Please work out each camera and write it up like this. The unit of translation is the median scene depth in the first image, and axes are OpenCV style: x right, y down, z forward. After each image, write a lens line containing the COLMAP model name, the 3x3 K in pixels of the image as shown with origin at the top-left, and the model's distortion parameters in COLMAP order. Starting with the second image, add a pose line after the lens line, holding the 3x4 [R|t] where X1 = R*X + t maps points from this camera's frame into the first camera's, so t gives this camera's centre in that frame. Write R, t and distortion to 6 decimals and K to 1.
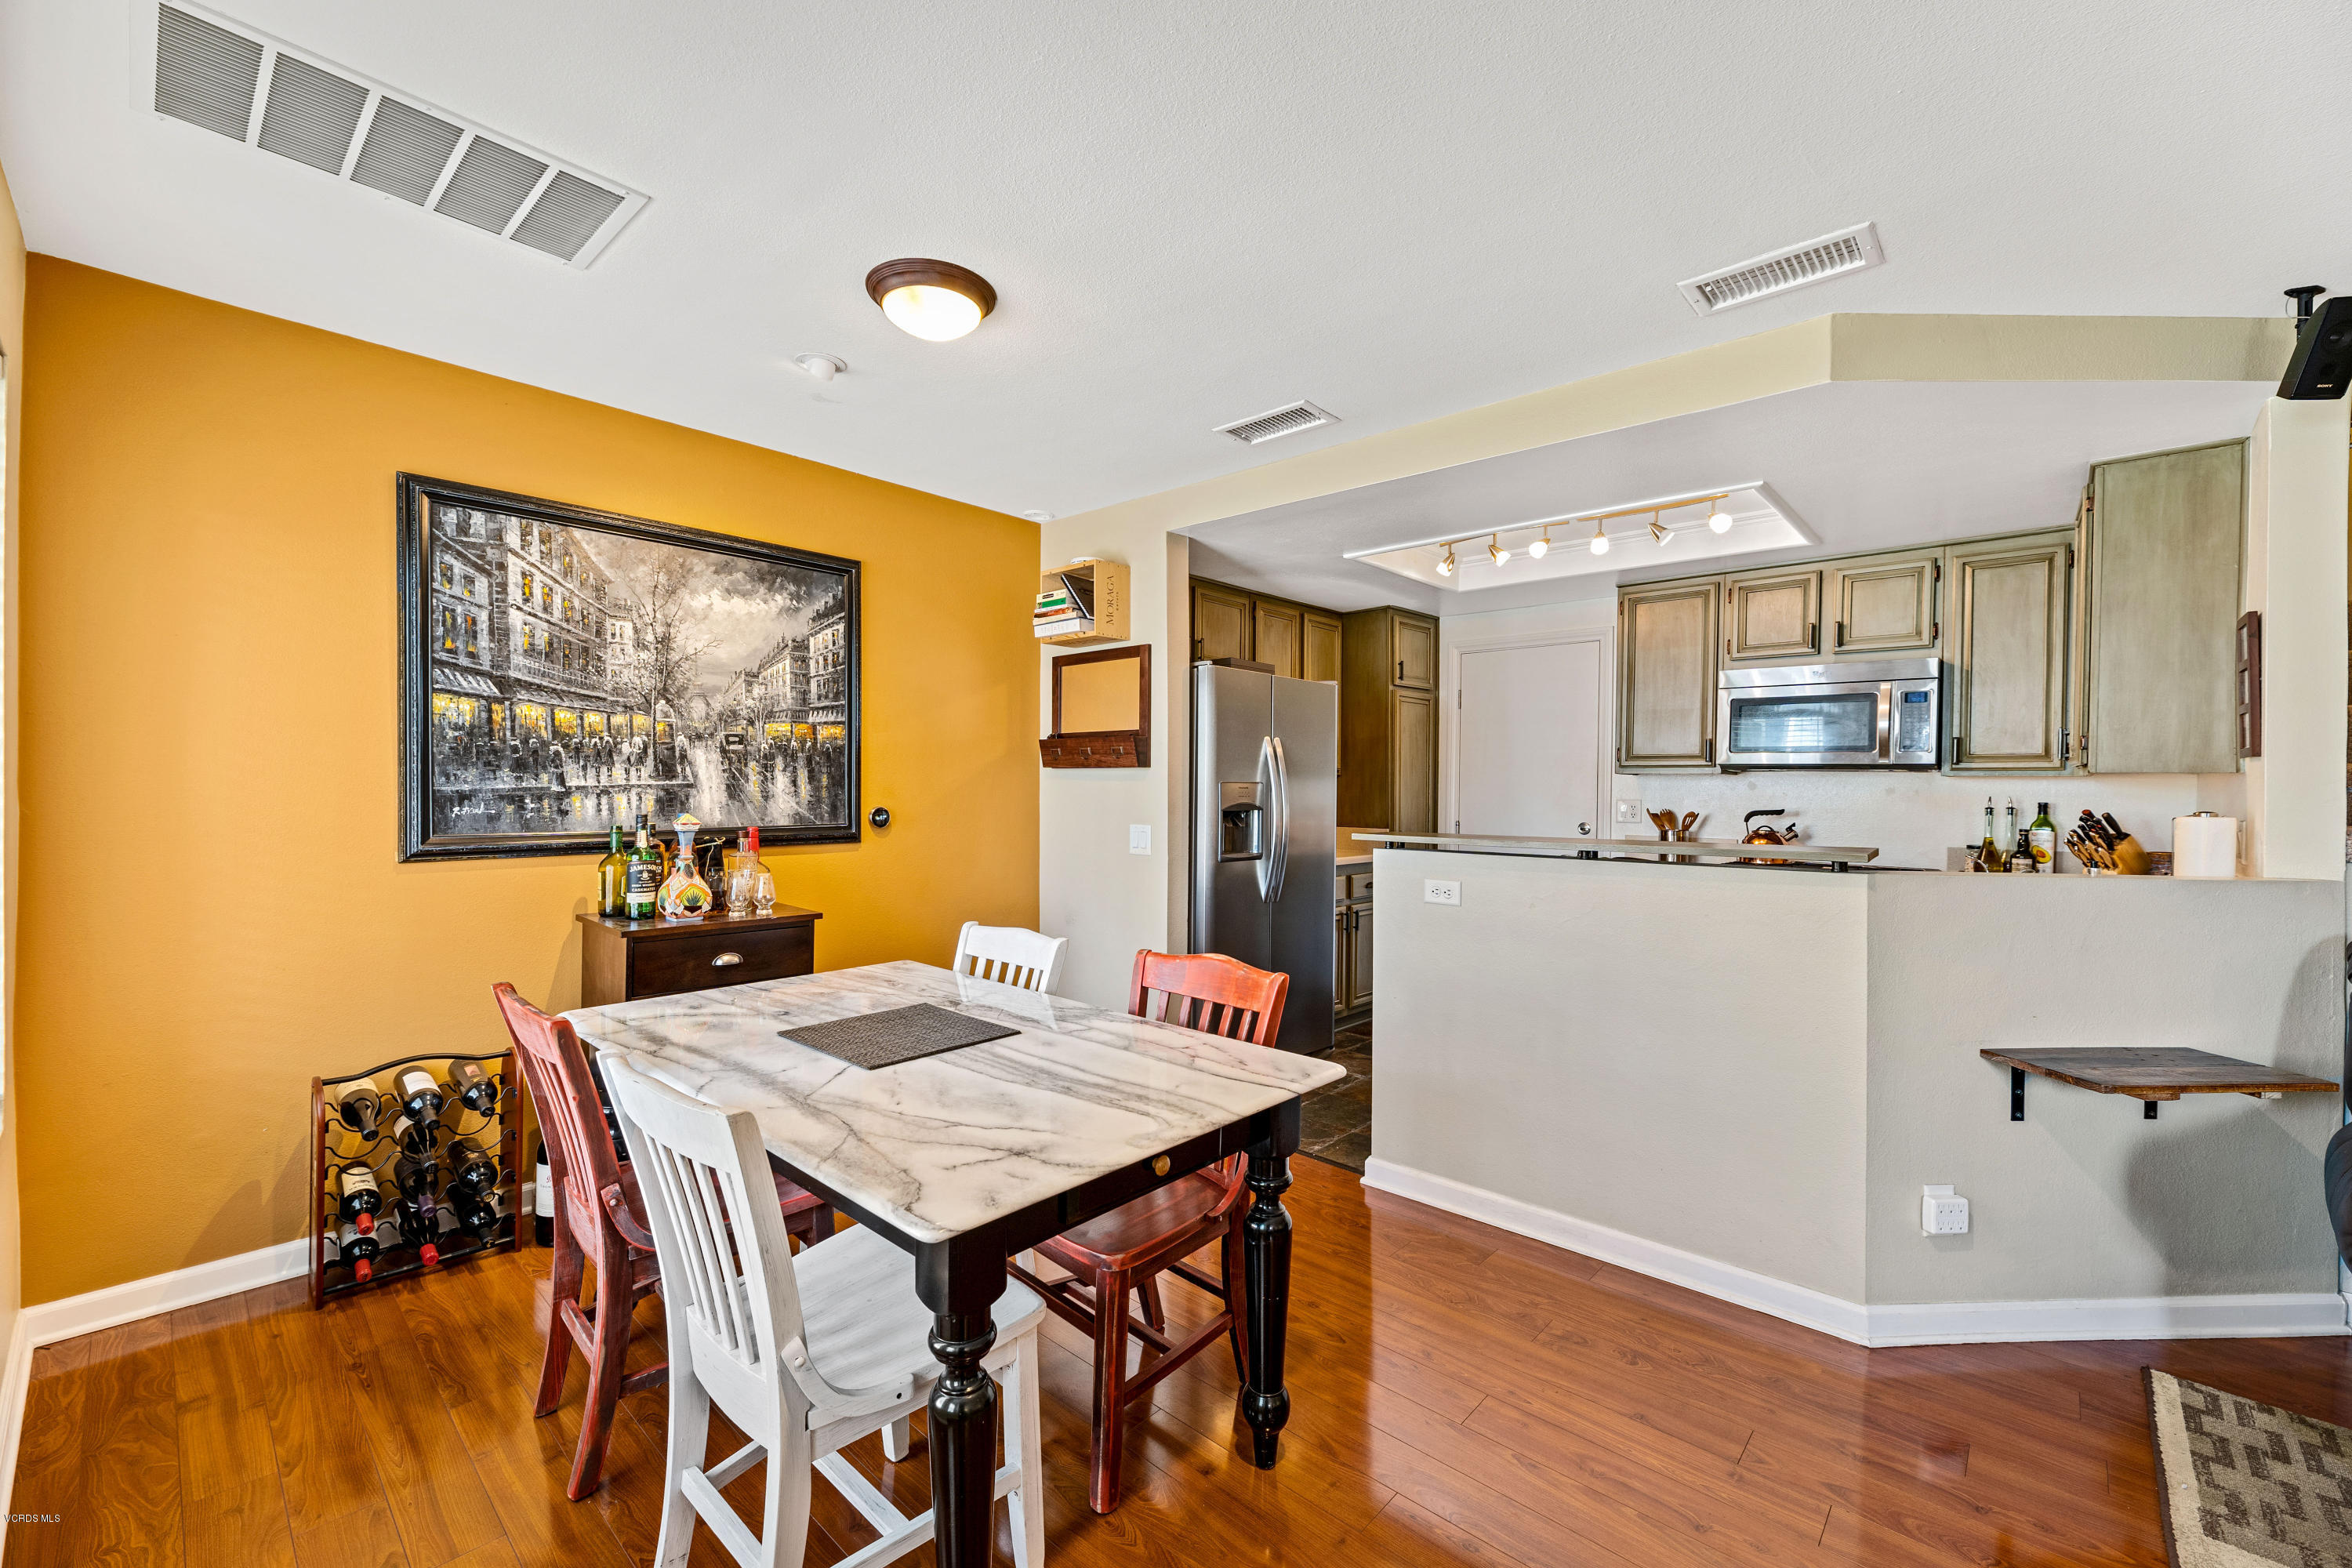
lens RADIAL K [[949.3, 0, 1167.8], [0, 949.3, 798.5], [0, 0, 1]] dist [0.003313, -0.001271]
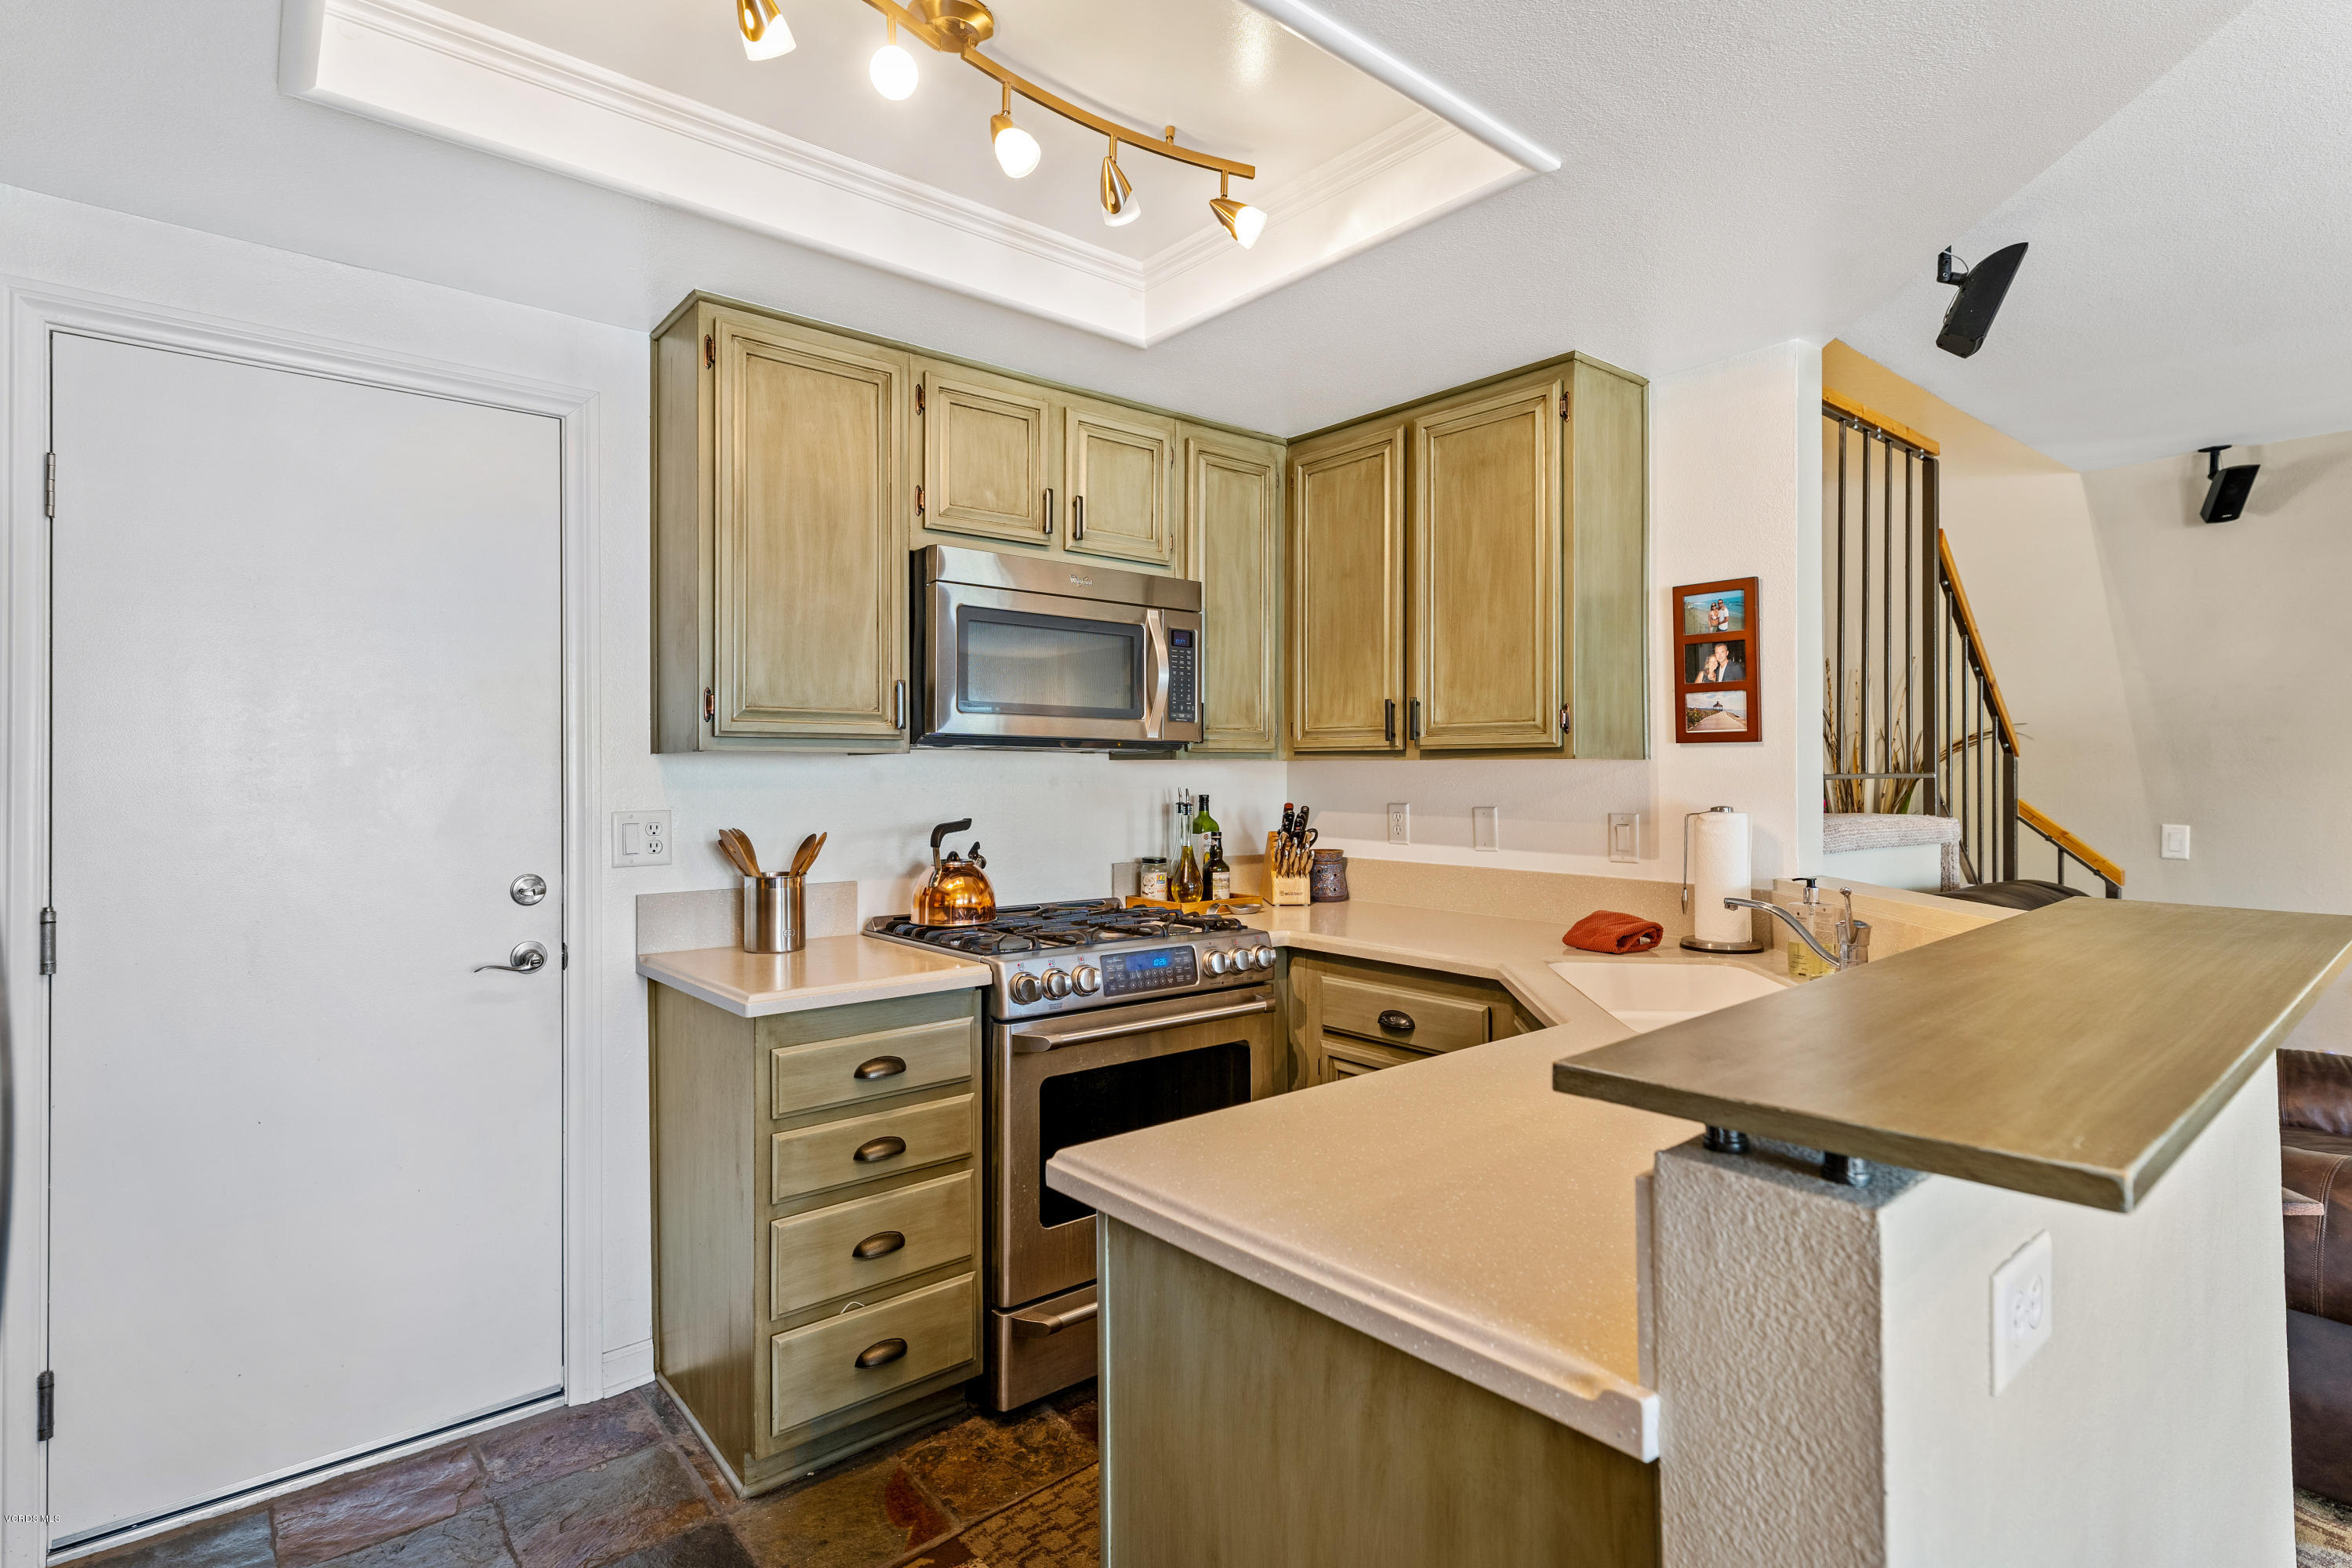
lens RADIAL K [[1161.9, 0, 1177.0], [0, 1161.9, 767.1], [0, 0, 1]] dist [0.013850, -0.000378]
pose [[0.135414, -0.005264, 0.990775, -0.002485], [0.015384, 0.999877, 0.003209, -0.023416], [-0.990670, 0.014808, 0.135478, 0.993158]]
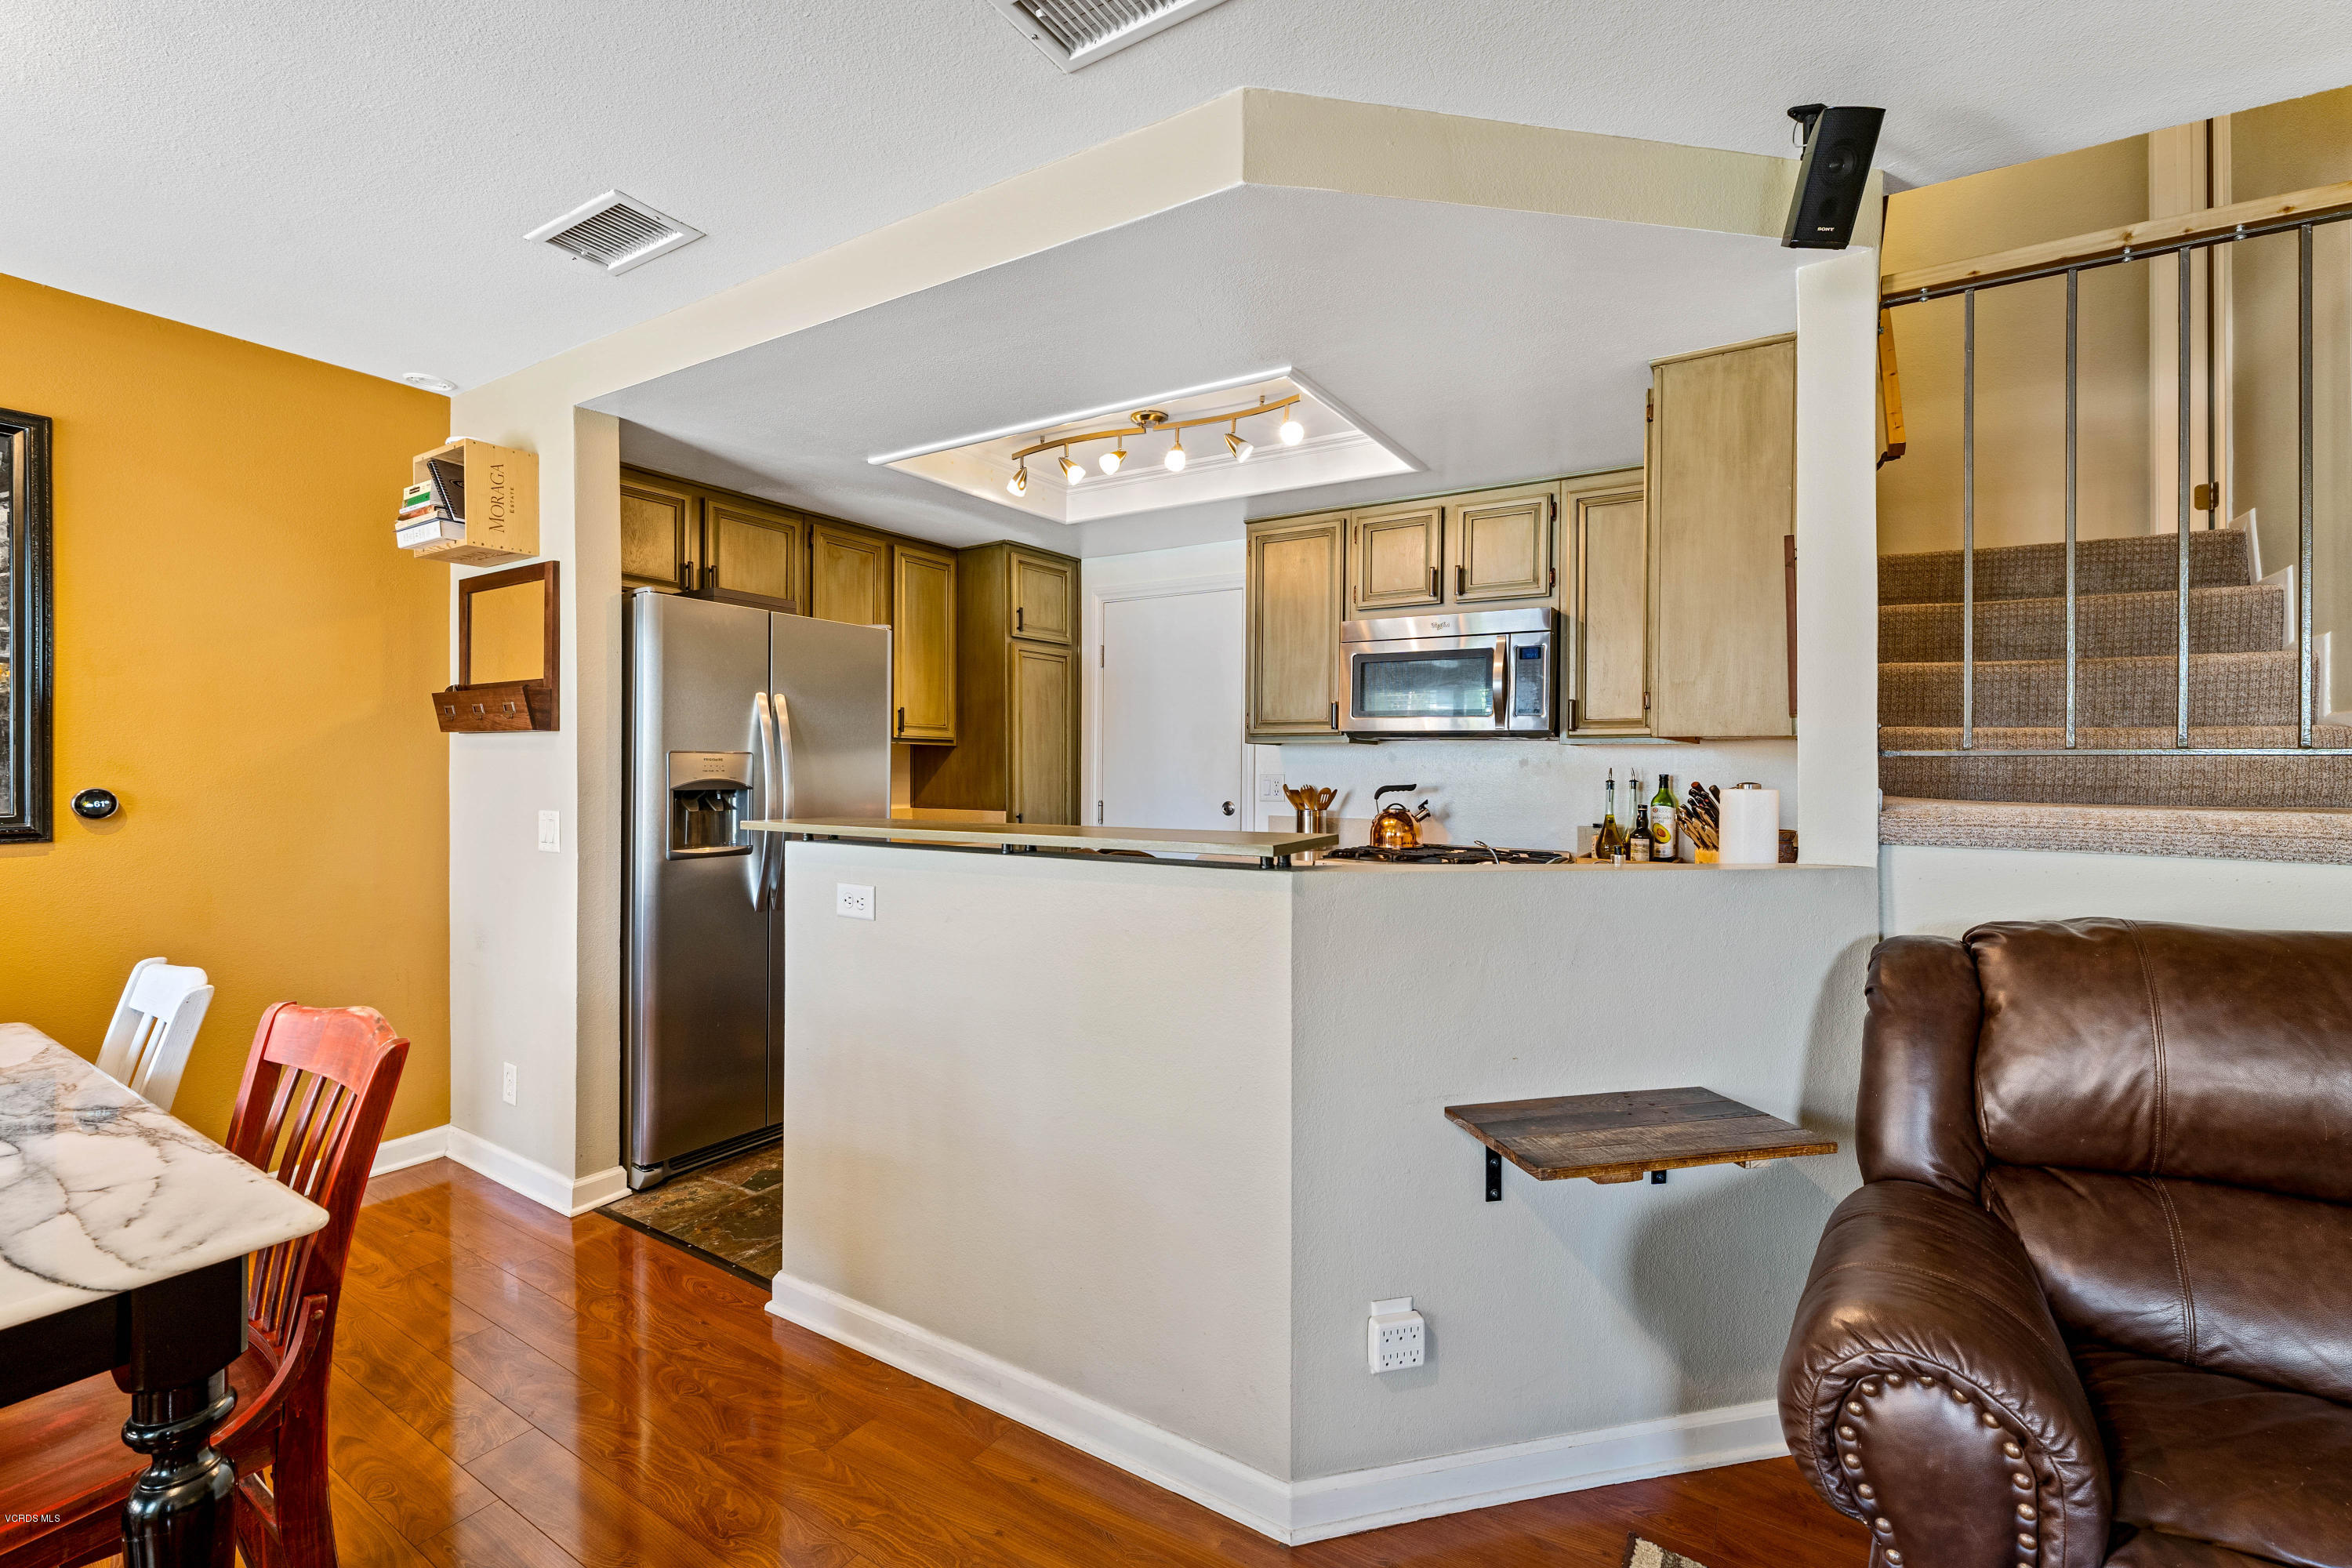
lens RADIAL K [[1006.0, 0, 1168.5], [0, 1006.0, 767.6], [0, 0, 1]] dist [0.010204, -0.004479]
pose [[0.984179, -0.002948, 0.177154, 0.334618], [0.004750, 0.999941, -0.009744, 0.005301], [-0.177114, 0.010432, 0.984135, 0.177768]]
